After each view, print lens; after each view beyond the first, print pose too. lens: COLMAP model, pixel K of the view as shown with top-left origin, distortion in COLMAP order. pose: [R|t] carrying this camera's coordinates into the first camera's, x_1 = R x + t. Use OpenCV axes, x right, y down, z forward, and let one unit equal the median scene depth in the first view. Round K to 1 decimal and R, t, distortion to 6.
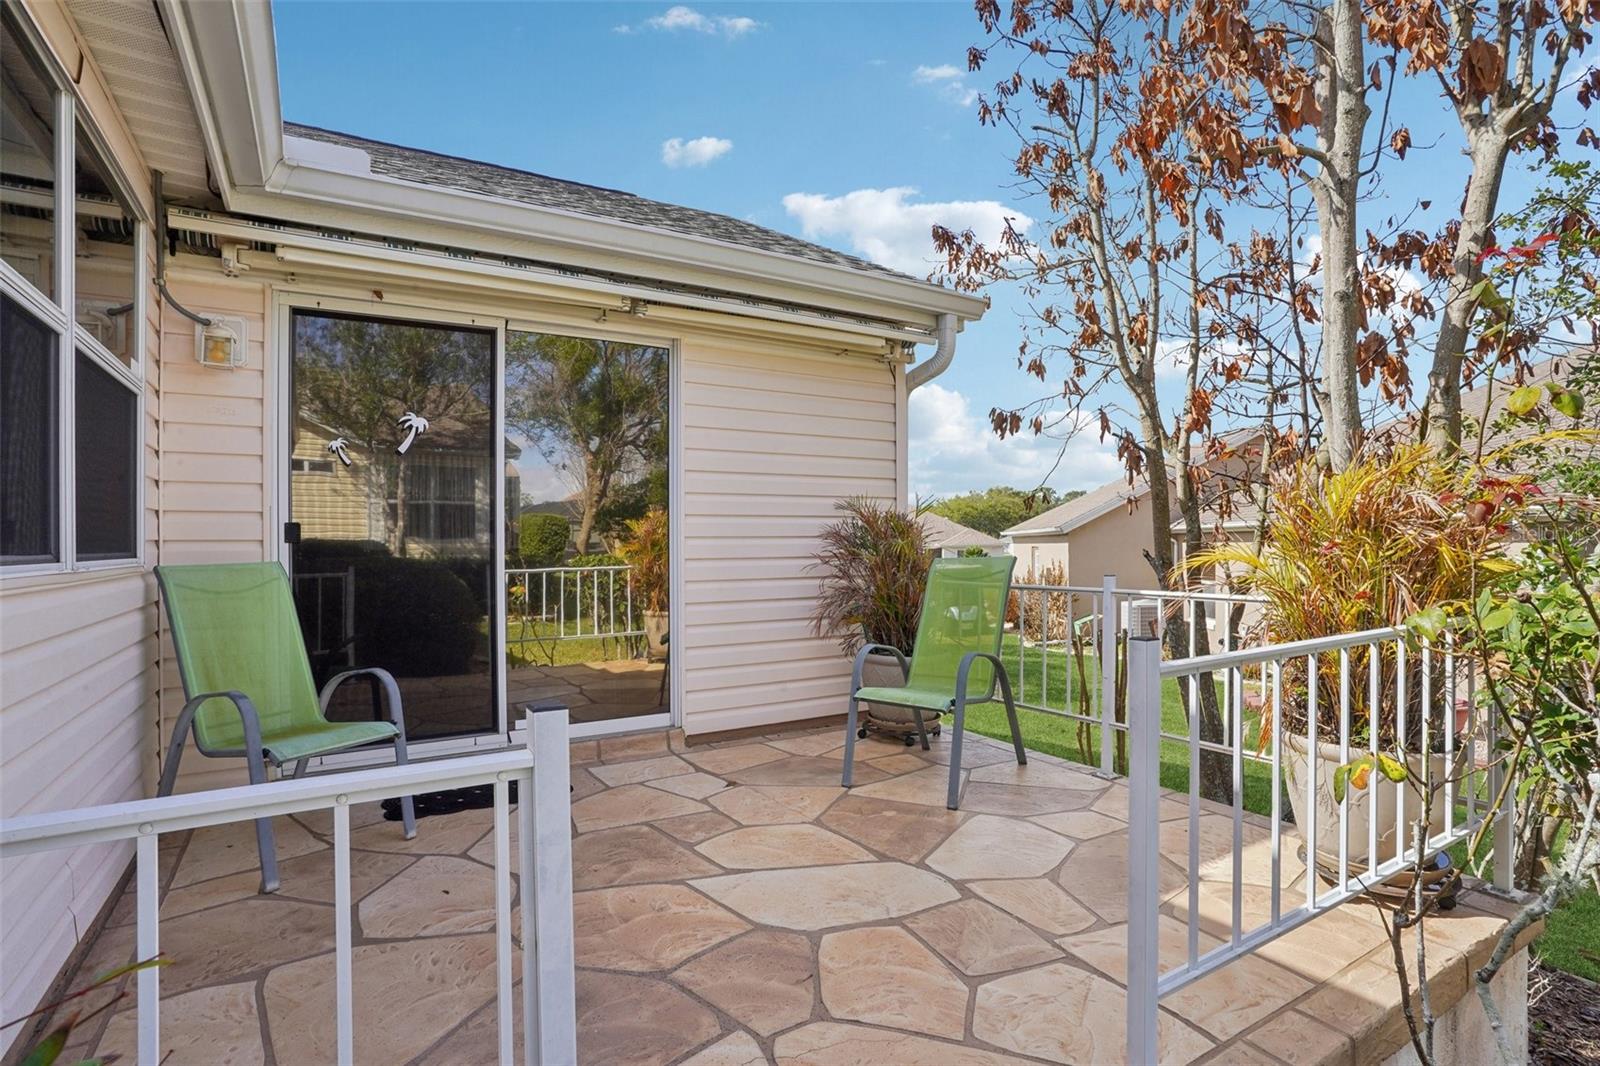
lens RADIAL K [[787.7, 0, 800.6], [0, 787.7, 535.3], [0, 0, 1]] dist [-0.077896, 0.035340]
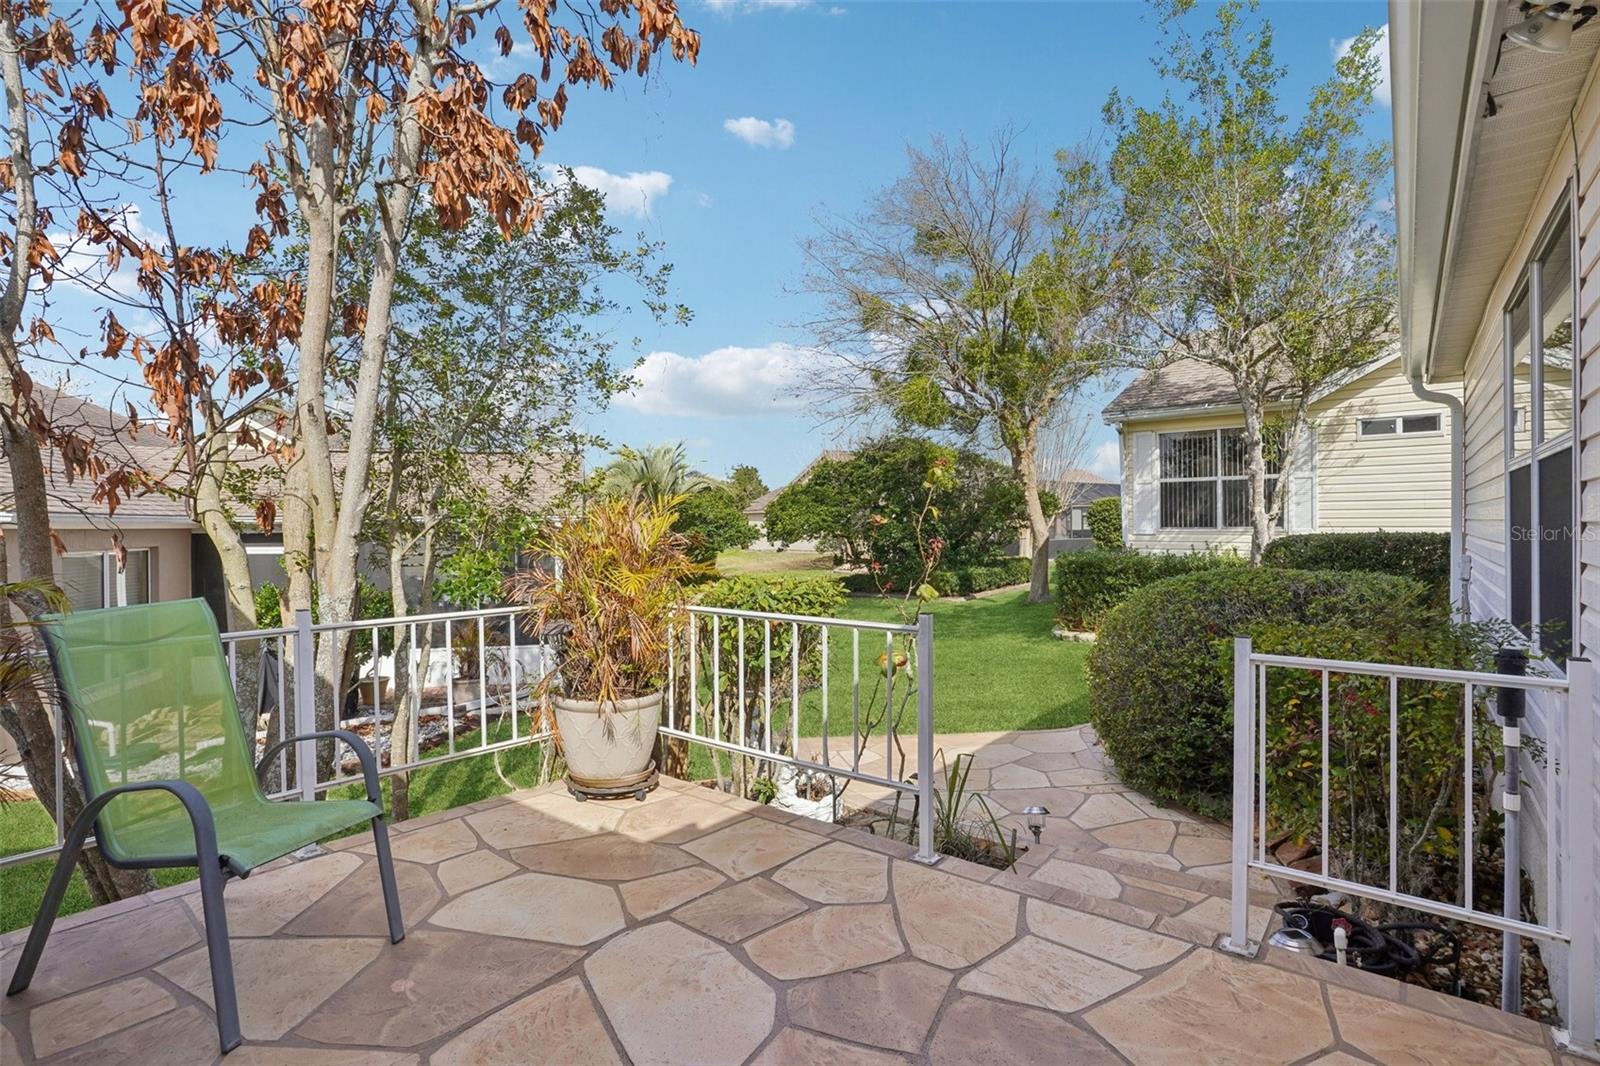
lens RADIAL K [[787.7, 0, 800.6], [0, 787.7, 535.3], [0, 0, 1]] dist [-0.077896, 0.035340]
pose [[-0.342646, 0.008521, 0.939426, -0.793630], [0.002547, 0.999964, -0.008141, -0.027185], [-0.939461, -0.000397, -0.342655, 1.166580]]
